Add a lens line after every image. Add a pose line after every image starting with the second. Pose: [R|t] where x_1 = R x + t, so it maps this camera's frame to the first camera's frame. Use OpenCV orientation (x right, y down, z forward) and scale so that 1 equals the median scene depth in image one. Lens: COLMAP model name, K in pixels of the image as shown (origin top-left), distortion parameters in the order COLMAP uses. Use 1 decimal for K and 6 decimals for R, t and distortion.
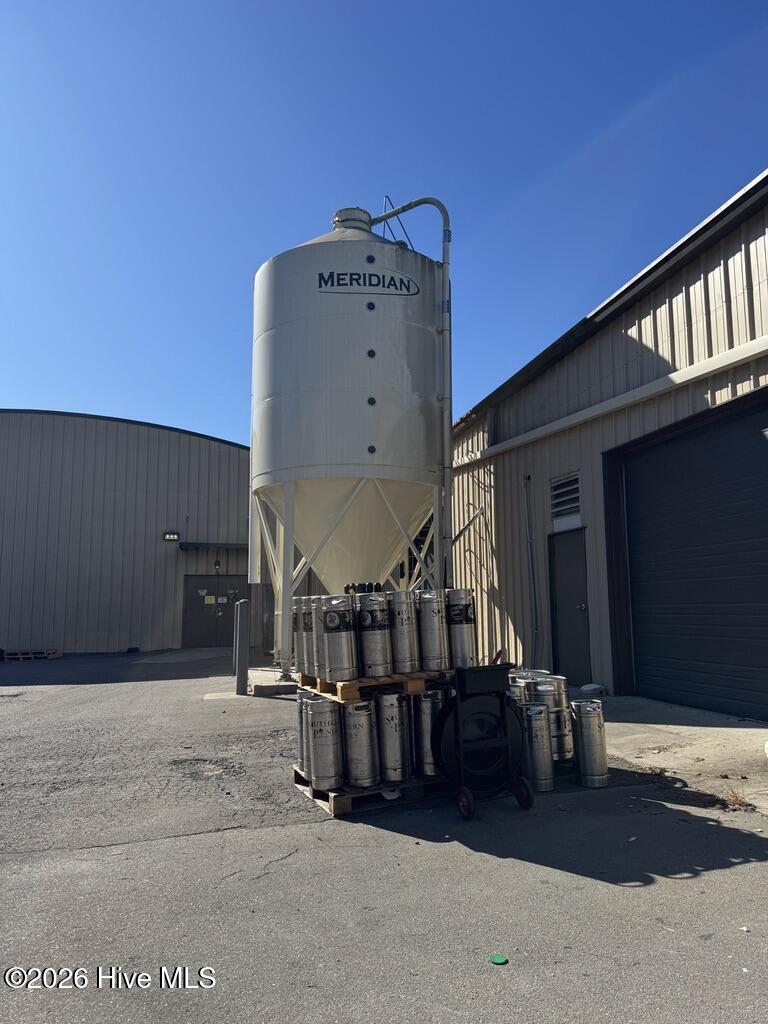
lens RADIAL K [[813.2, 0, 326.7], [0, 813.2, 510.9], [0, 0, 1]] dist [0.130463, -0.252096]
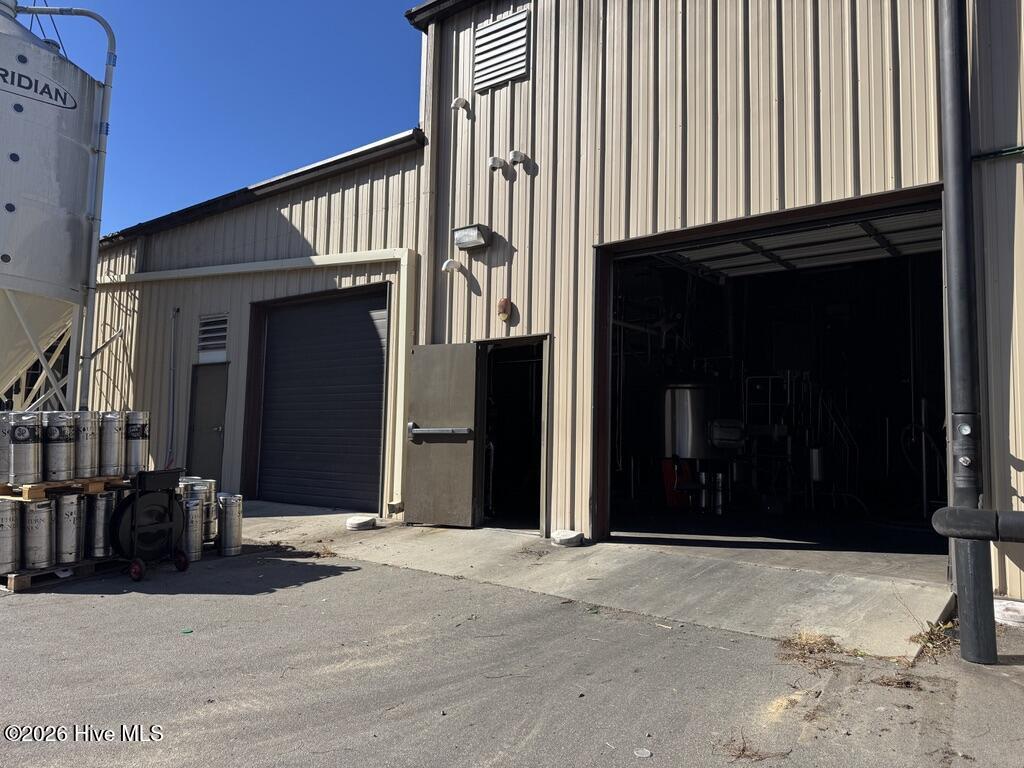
lens RADIAL K [[715.5, 0, 511.9], [0, 715.5, 380.1], [0, 0, 1]] dist [0.071891, -0.047045]
pose [[0.769190, 0.078834, 0.634138, -0.086639], [-0.108016, 0.994121, 0.007434, -0.018363], [-0.629824, -0.074215, 0.773184, -0.177236]]
